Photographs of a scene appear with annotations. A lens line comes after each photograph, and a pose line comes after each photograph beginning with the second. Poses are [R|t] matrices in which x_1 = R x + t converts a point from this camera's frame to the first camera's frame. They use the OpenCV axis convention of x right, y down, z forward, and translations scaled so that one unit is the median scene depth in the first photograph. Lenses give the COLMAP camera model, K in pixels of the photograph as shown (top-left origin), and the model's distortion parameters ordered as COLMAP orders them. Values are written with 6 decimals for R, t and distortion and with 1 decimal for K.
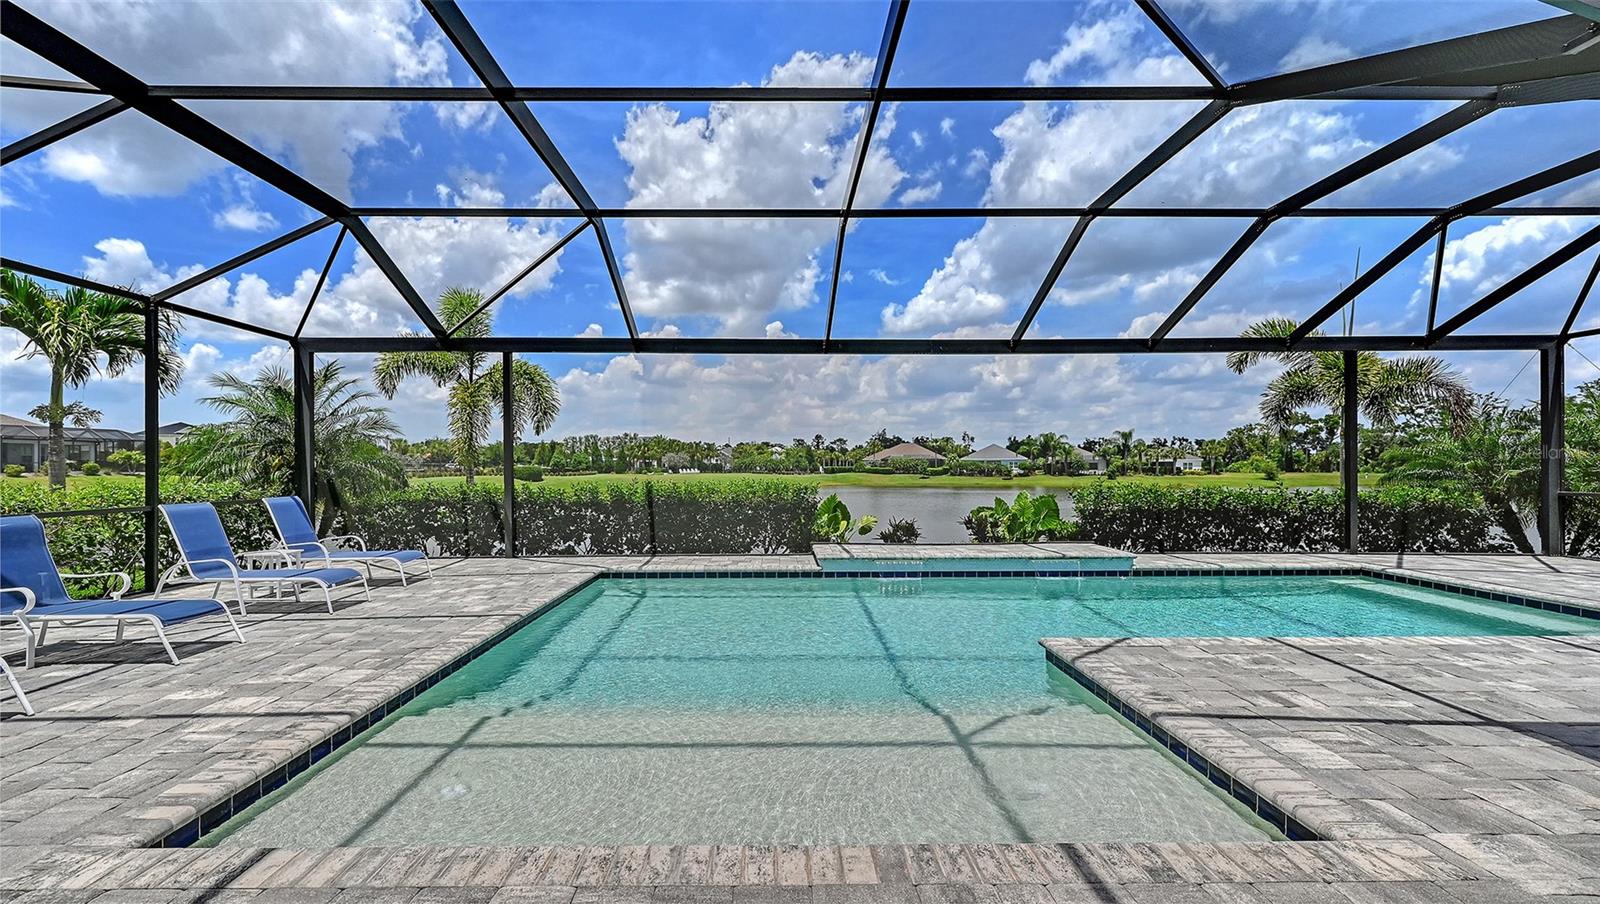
lens RADIAL K [[652.9, 0, 788.9], [0, 652.9, 472.1], [0, 0, 1]] dist [0.003127, -0.000124]
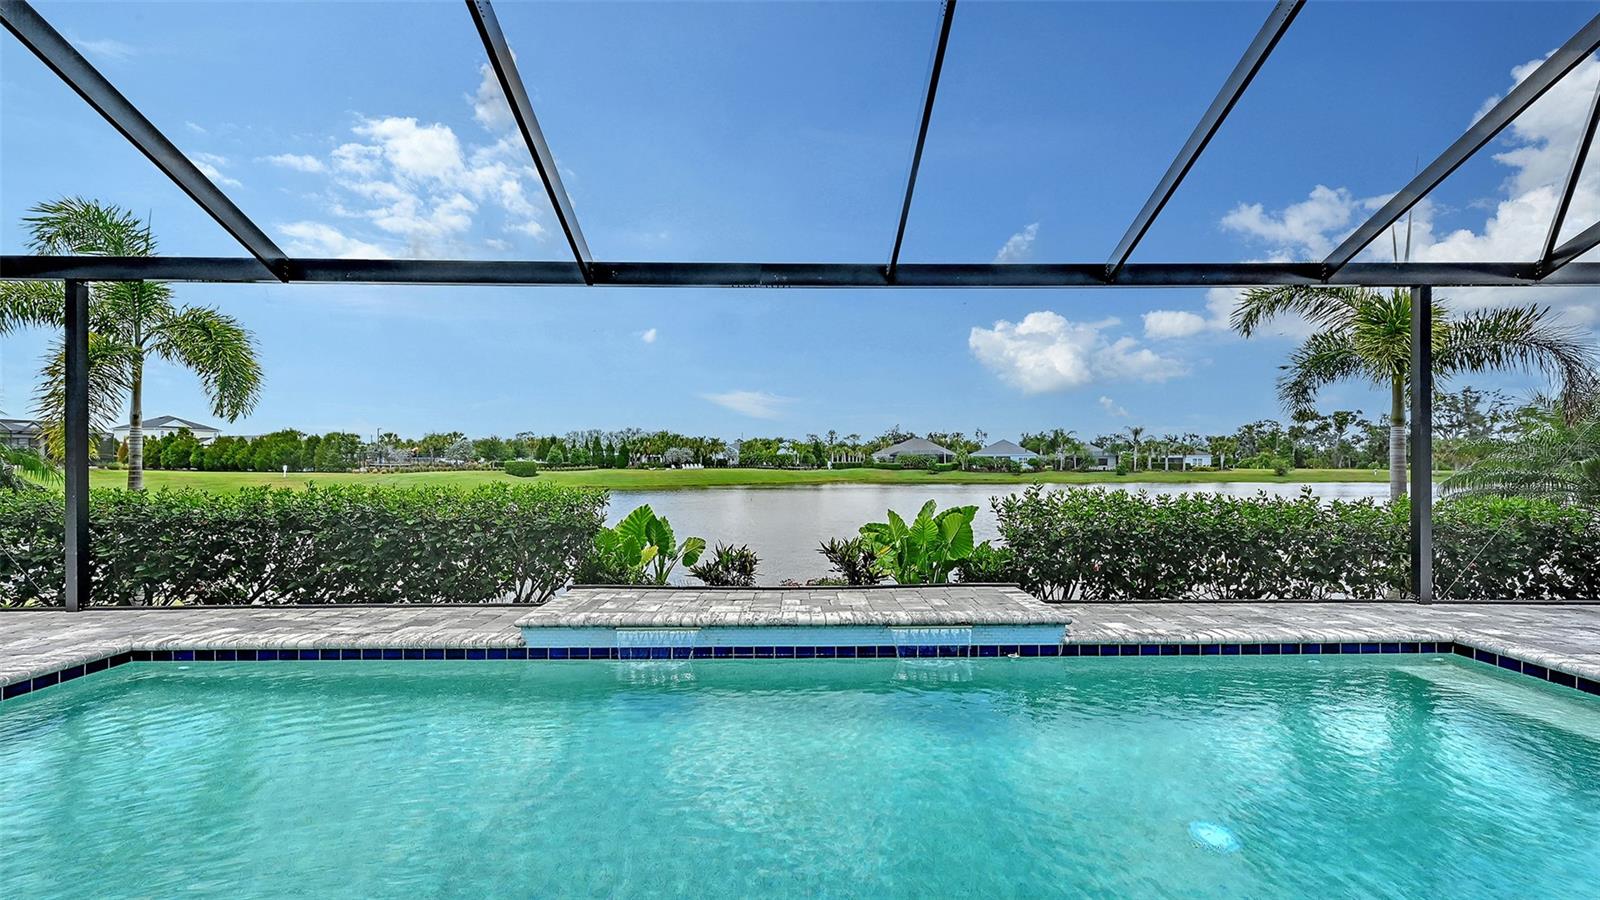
lens RADIAL K [[640.9, 0, 811.5], [0, 640.9, 460.8], [0, 0, 1]] dist [-0.004612, 0.000828]
pose [[0.999992, 0.001899, 0.003388, 0.073806], [-0.001865, 0.999947, -0.010140, -0.001771], [-0.003407, 0.010134, 0.999943, 0.106214]]
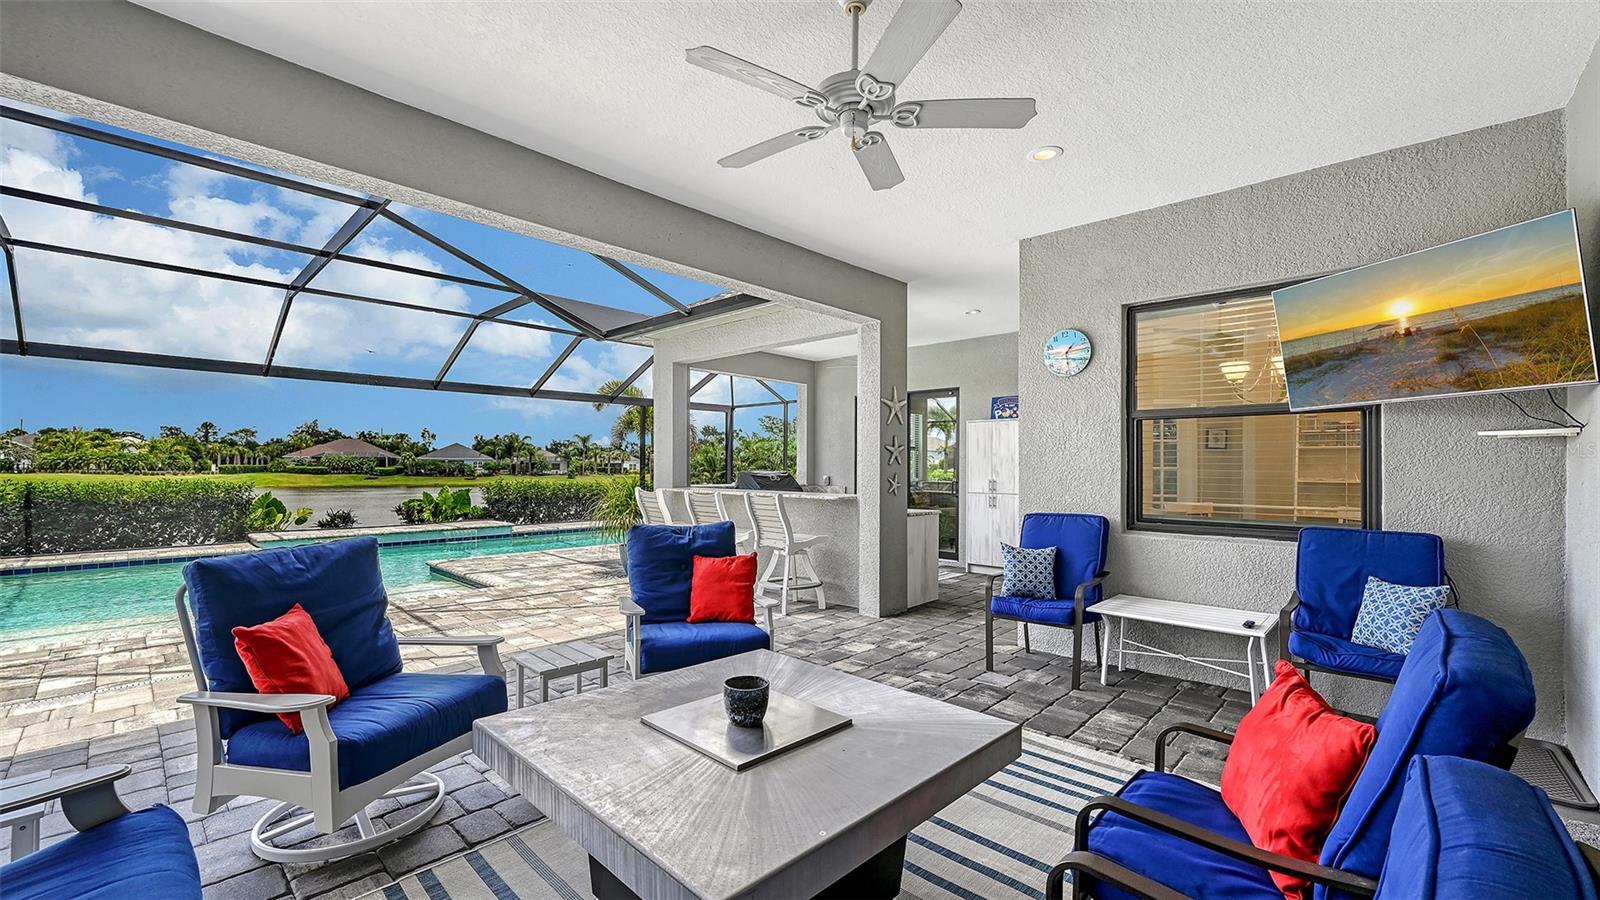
lens RADIAL K [[640.9, 0, 811.5], [0, 640.9, 460.8], [0, 0, 1]] dist [-0.004612, 0.000828]
pose [[0.692418, 0.012692, 0.721385, -0.026872], [-0.000177, 0.999848, -0.017422, -0.000808], [-0.721497, 0.011936, 0.692315, -0.158122]]
